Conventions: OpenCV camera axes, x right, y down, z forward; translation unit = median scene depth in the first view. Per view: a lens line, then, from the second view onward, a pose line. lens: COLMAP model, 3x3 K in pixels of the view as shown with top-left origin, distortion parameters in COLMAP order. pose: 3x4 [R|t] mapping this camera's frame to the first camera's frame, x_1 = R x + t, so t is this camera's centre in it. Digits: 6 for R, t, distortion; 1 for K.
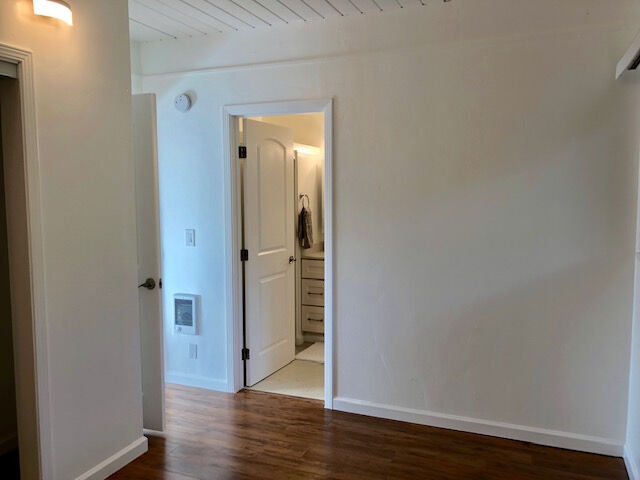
lens RADIAL K [[526.9, 0, 320.5], [0, 526.9, 240.1], [0, 0, 1]] dist [0.015192, 0.005187]
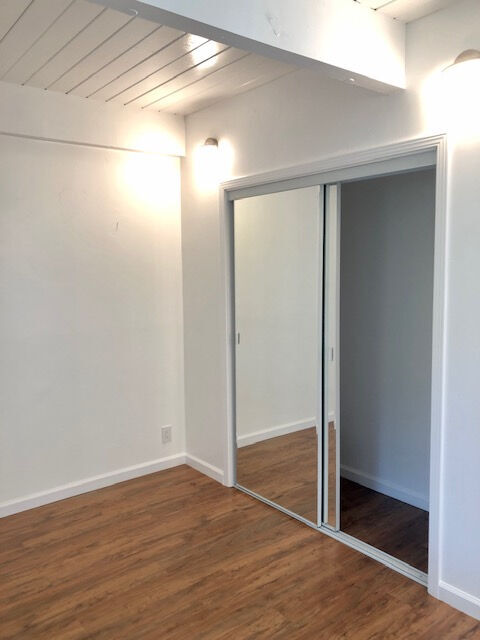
lens RADIAL K [[526.9, 0, 240.1], [0, 526.9, 319.7], [0, 0, 1]] dist [0.015192, 0.005187]
pose [[-0.481181, 0.094075, -0.871559, 0.596277], [-0.075121, 0.986143, 0.147917, -0.176233], [0.873397, 0.136647, -0.467446, 1.477846]]
